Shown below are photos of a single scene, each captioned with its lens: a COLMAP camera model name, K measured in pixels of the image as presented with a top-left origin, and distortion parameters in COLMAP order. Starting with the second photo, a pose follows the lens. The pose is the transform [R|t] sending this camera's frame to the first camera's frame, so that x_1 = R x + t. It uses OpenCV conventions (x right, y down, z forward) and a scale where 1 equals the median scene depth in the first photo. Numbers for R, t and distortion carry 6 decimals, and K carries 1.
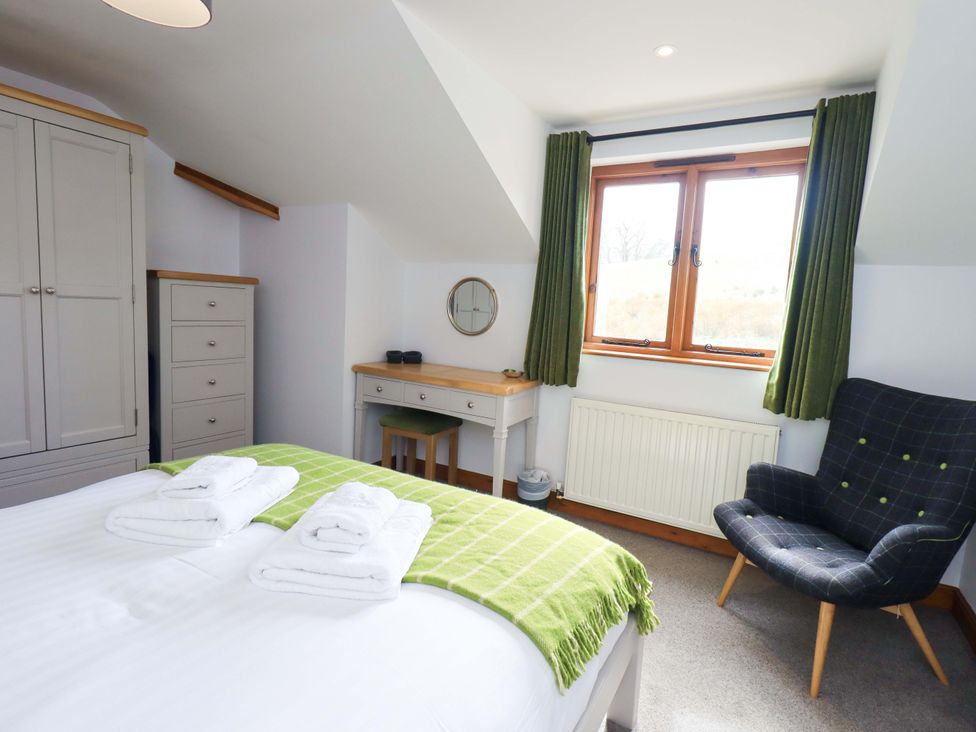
lens RADIAL K [[502.8, 0, 490.5], [0, 502.8, 362.6], [0, 0, 1]] dist [0.000530, -0.002991]
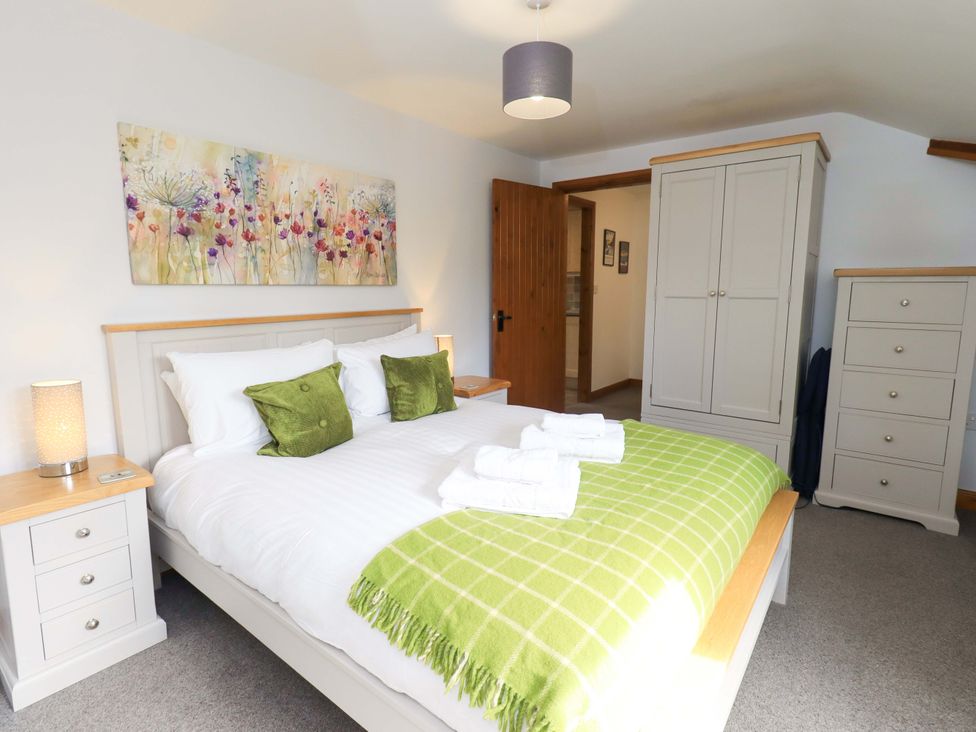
lens RADIAL K [[502.8, 0, 487.9], [0, 502.8, 358.2], [0, 0, 1]] dist [0.000530, -0.002991]
pose [[-0.136692, 0.087987, -0.986698, 0.445015], [-0.117291, 0.987604, 0.104316, -0.035479], [0.983645, 0.129990, -0.124678, 0.500503]]
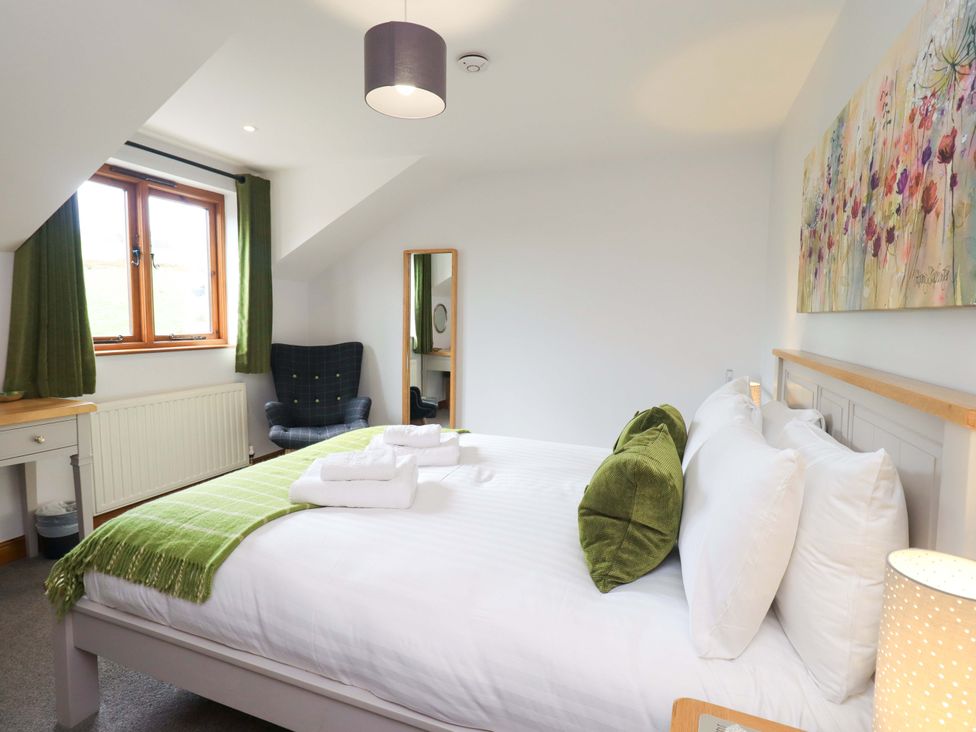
lens RADIAL K [[502.8, 0, 488.1], [0, 502.8, 363.2], [0, 0, 1]] dist [0.000530, -0.002991]
pose [[-0.154009, -0.141795, 0.977842, -0.922759], [0.097194, 0.982675, 0.157804, -0.088305], [-0.983277, 0.119344, -0.137559, 0.444414]]
